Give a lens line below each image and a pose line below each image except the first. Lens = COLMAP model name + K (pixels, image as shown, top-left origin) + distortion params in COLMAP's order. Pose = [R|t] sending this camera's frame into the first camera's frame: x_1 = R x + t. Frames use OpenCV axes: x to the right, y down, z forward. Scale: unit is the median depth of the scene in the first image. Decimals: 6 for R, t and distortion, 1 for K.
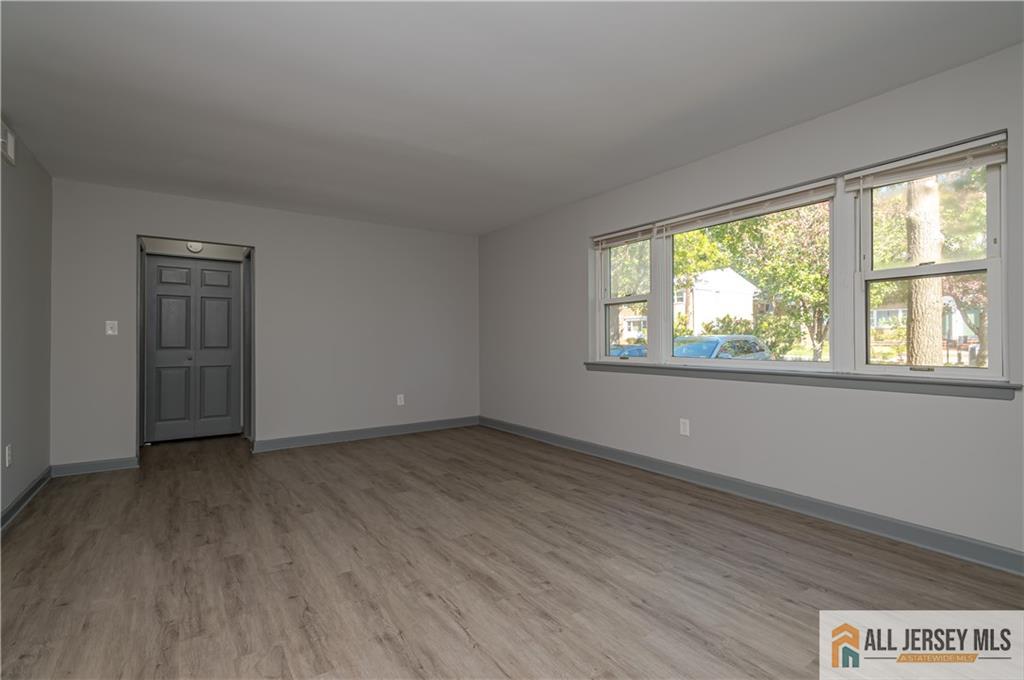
lens RADIAL K [[473.6, 0, 511.3], [0, 473.6, 336.9], [0, 0, 1]] dist [0.019282, -0.007426]
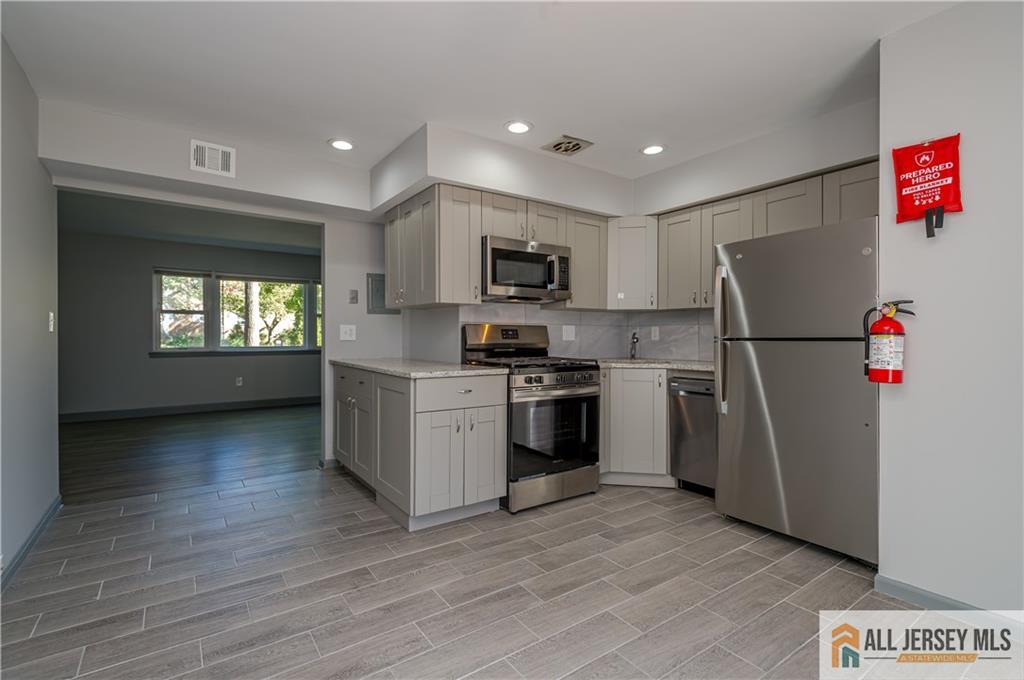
lens RADIAL K [[473.6, 0, 511.3], [0, 473.6, 336.9], [0, 0, 1]] dist [0.019282, -0.007426]
pose [[-0.010524, 0.002438, 0.999942, -2.073348], [-0.009737, 0.999949, -0.002541, -0.002127], [-0.999897, -0.009763, -0.010500, -0.133253]]
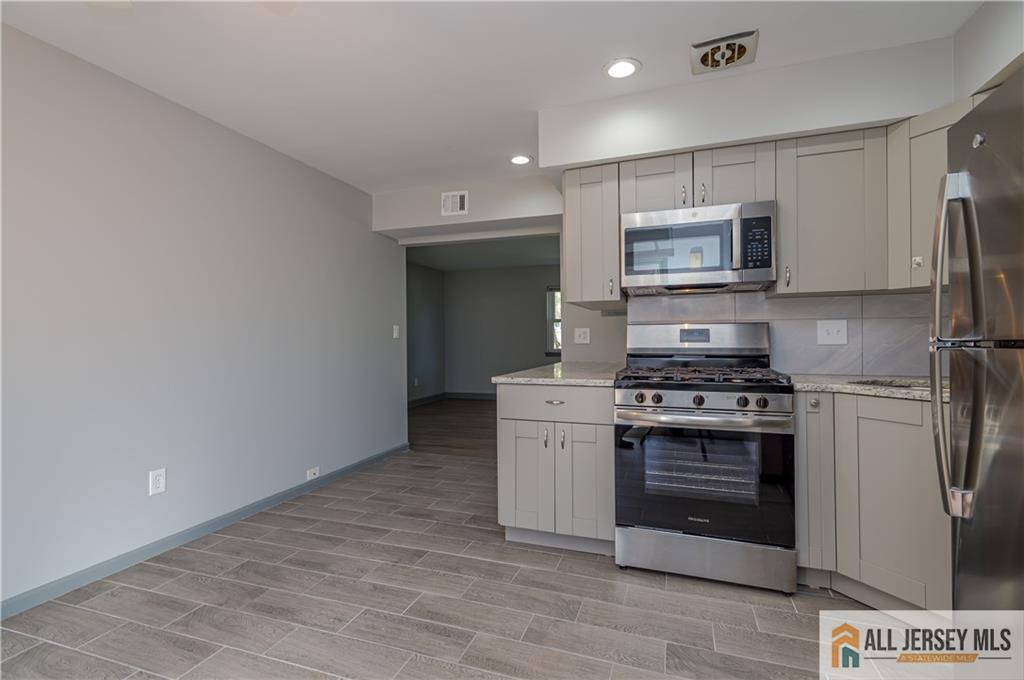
lens RADIAL K [[473.6, 0, 511.3], [0, 473.6, 336.9], [0, 0, 1]] dist [0.019282, -0.007426]
pose [[0.810817, 0.001298, 0.585299, -1.661219], [-0.000777, 0.999999, -0.001140, -0.008856], [-0.585300, 0.000469, 0.810817, -0.696120]]
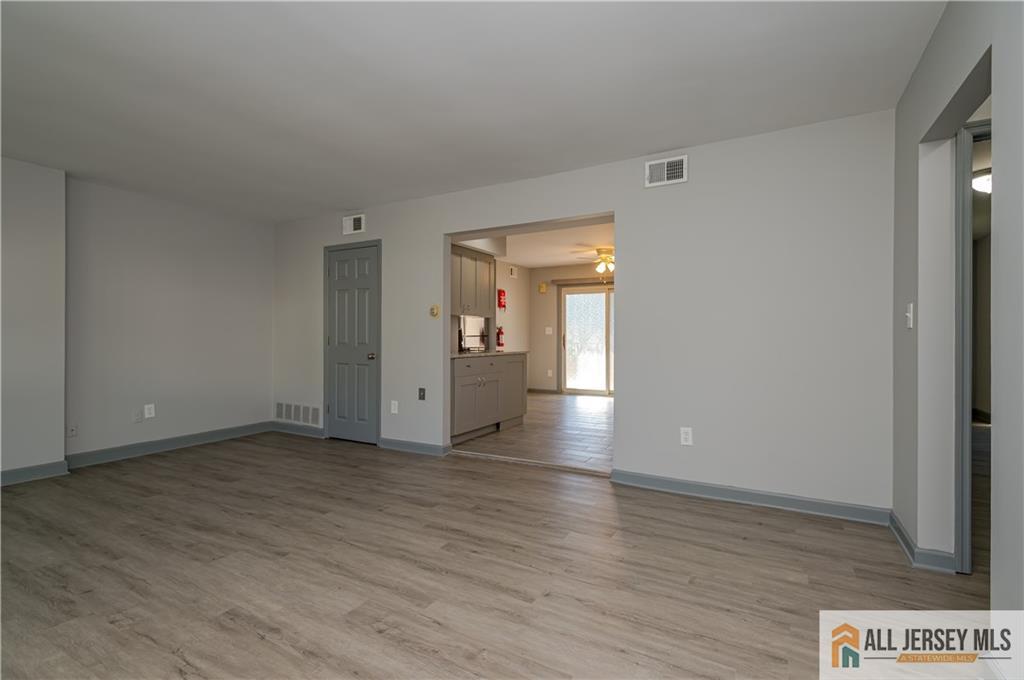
lens RADIAL K [[473.6, 0, 511.3], [0, 473.6, 336.9], [0, 0, 1]] dist [0.019282, -0.007426]
pose [[-0.898128, 0.004298, -0.439713, -0.178635], [0.006493, 0.999973, -0.003488, 0.010757], [0.439686, -0.005988, -0.898132, 1.895535]]
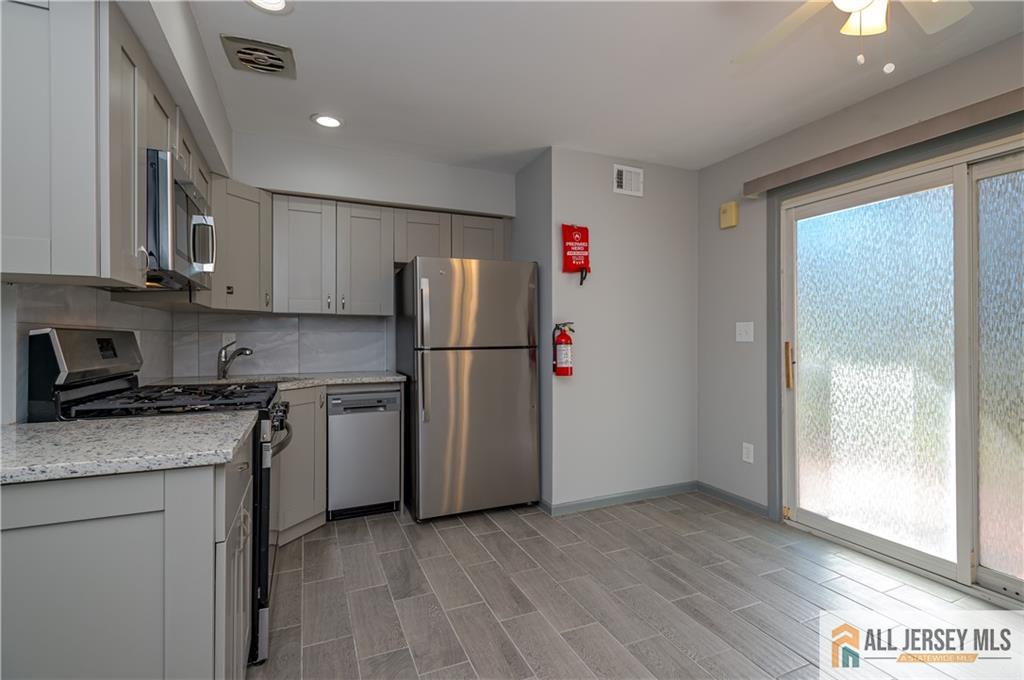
lens RADIAL K [[473.6, 0, 511.3], [0, 473.6, 336.9], [0, 0, 1]] dist [0.019282, -0.007426]
pose [[-0.981649, 0.006400, 0.190588, -1.462272], [0.004686, 0.999944, -0.009442, -0.019449], [-0.190638, -0.008376, -0.981625, 0.379223]]
